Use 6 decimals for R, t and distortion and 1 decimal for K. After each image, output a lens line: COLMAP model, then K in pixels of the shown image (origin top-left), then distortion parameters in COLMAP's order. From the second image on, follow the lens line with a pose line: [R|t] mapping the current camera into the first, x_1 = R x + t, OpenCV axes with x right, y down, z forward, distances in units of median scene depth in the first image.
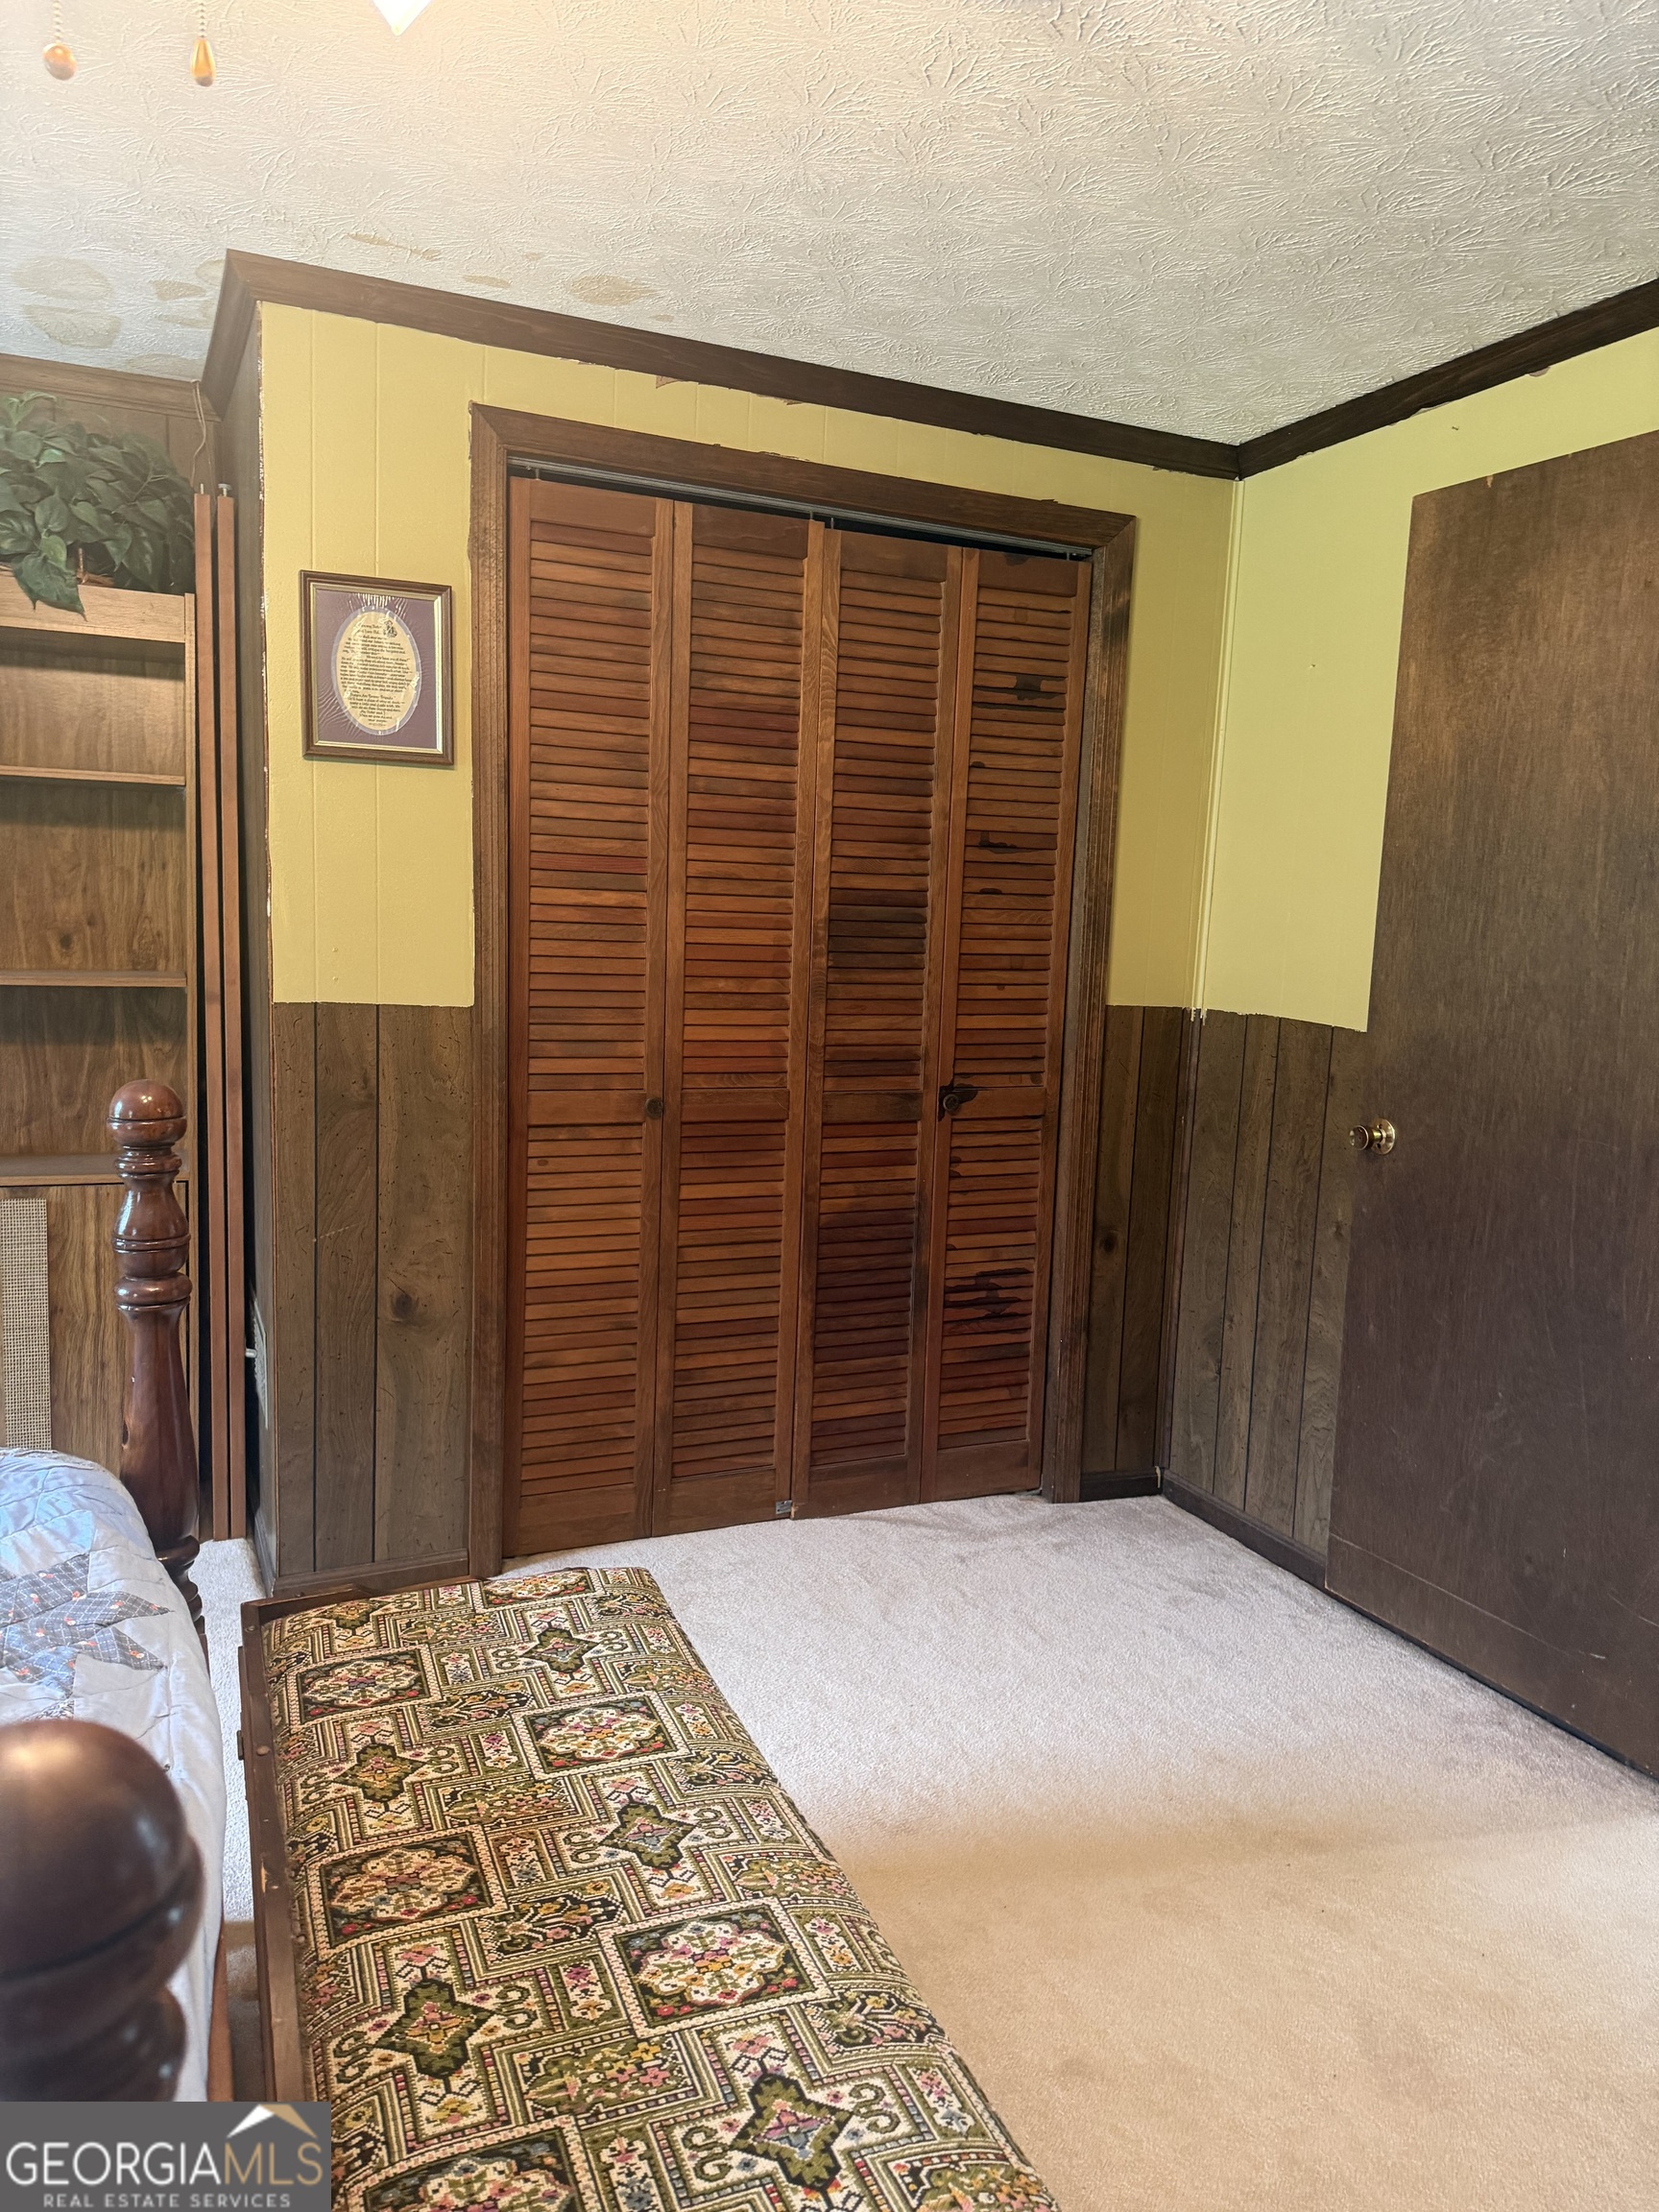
lens RADIAL K [[1545.9, 0, 793.2], [0, 1545.9, 1106.8], [0, 0, 1]] dist [0.049536, -0.055771]
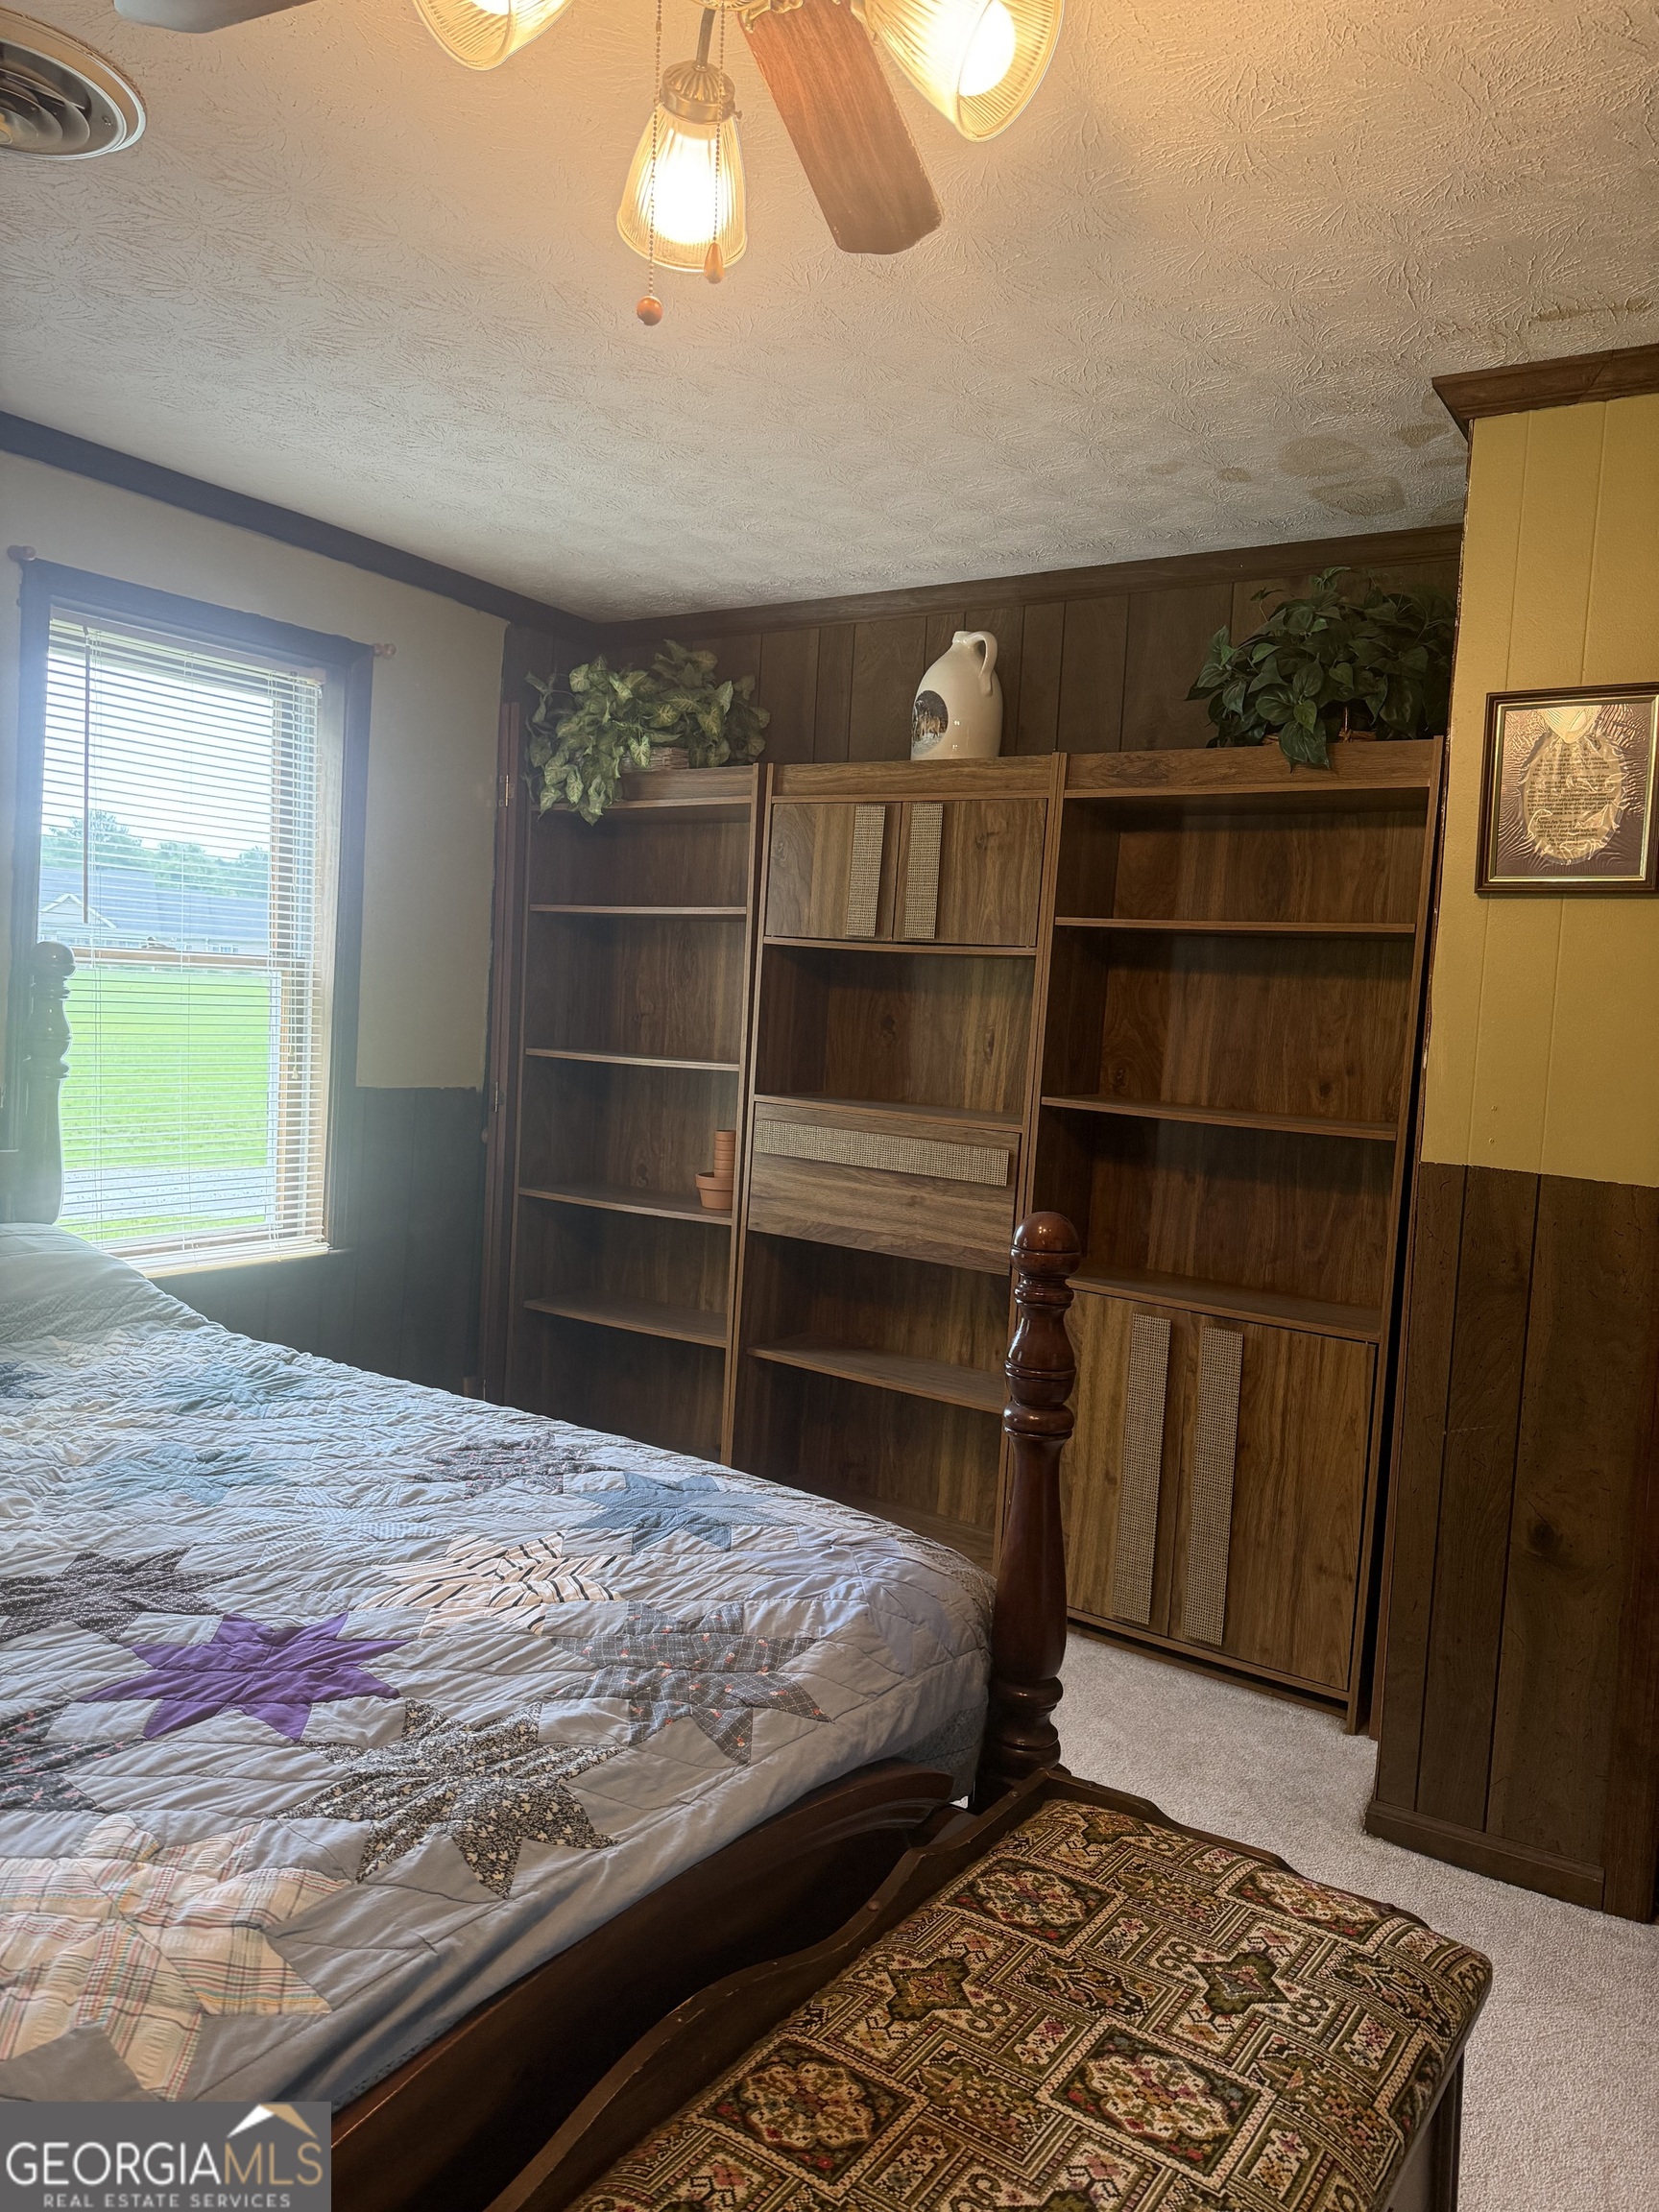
lens RADIAL K [[1545.9, 0, 849.1], [0, 1545.9, 1107.3], [0, 0, 1]] dist [0.049536, -0.055771]
pose [[0.565293, 0.056418, -0.822959, 0.215914], [-0.141223, 0.989548, -0.029168, -0.023407], [0.812712, 0.132710, 0.567352, 0.193794]]
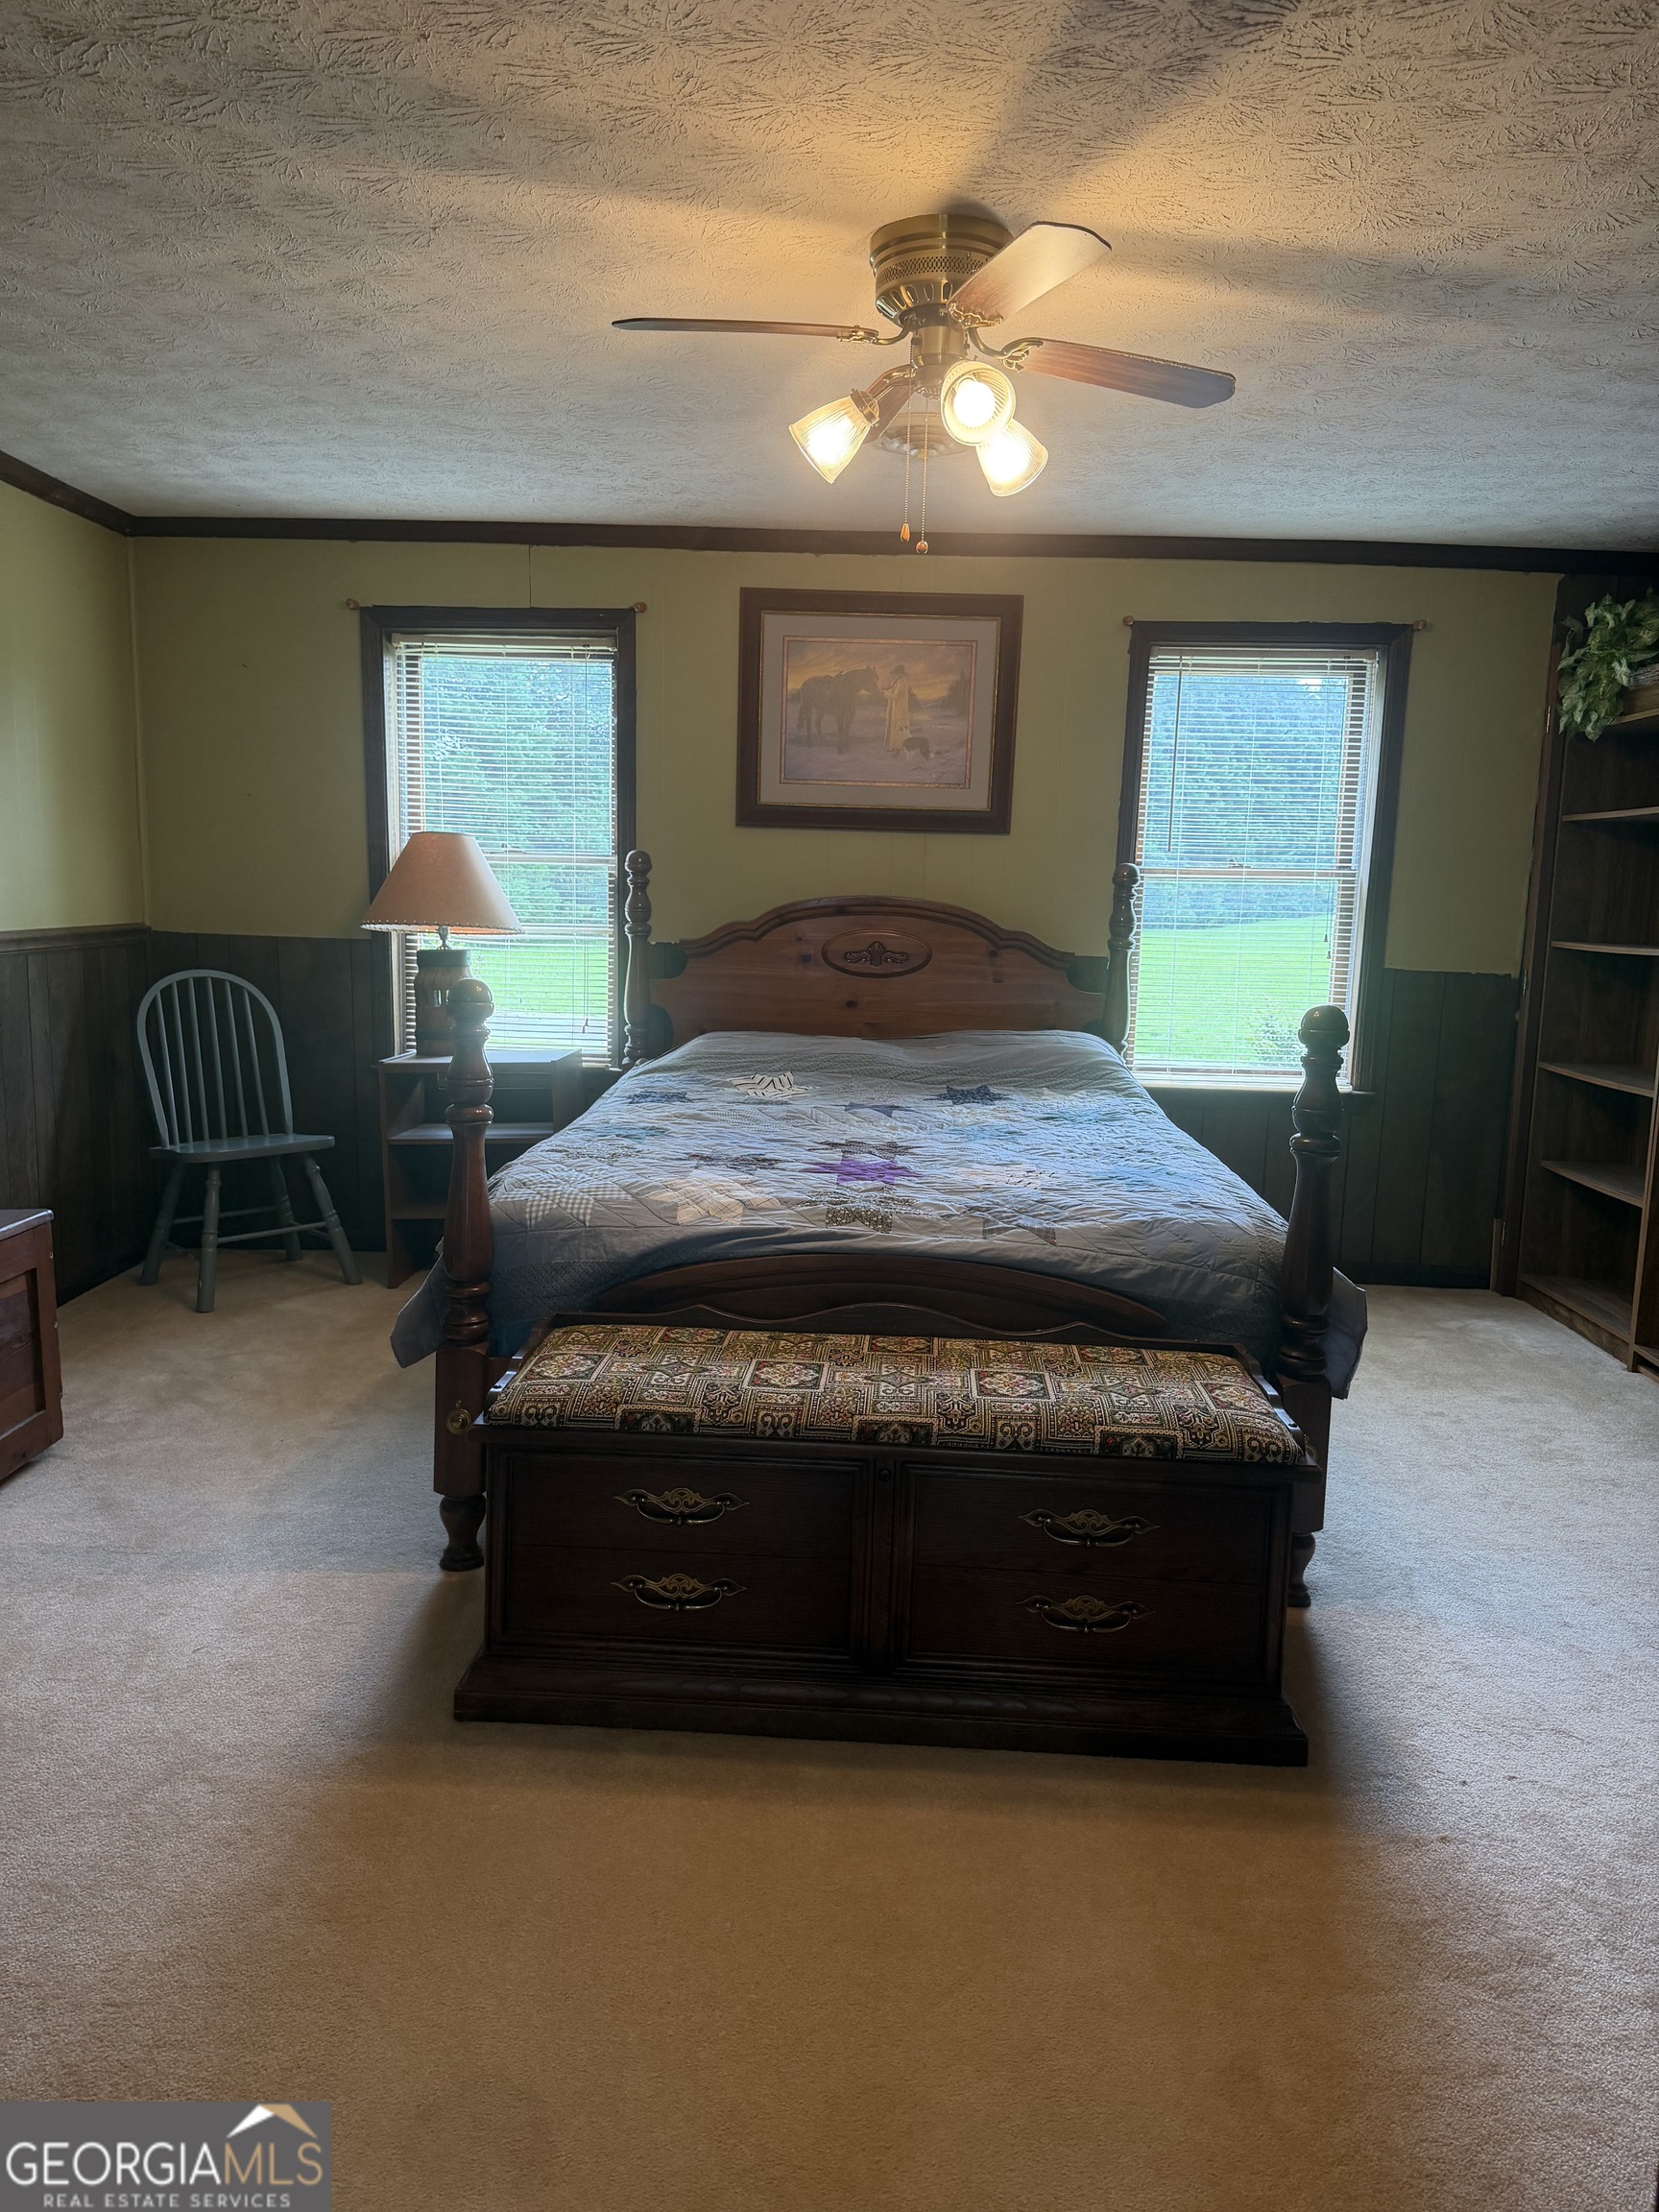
lens RADIAL K [[1545.9, 0, 820.7], [0, 1545.9, 1105.3], [0, 0, 1]] dist [0.049536, -0.055771]
pose [[-0.411033, 0.084485, -0.907697, 0.717793], [-0.164533, 0.972470, 0.165019, -0.051762], [0.896650, 0.217174, -0.385816, 0.728857]]
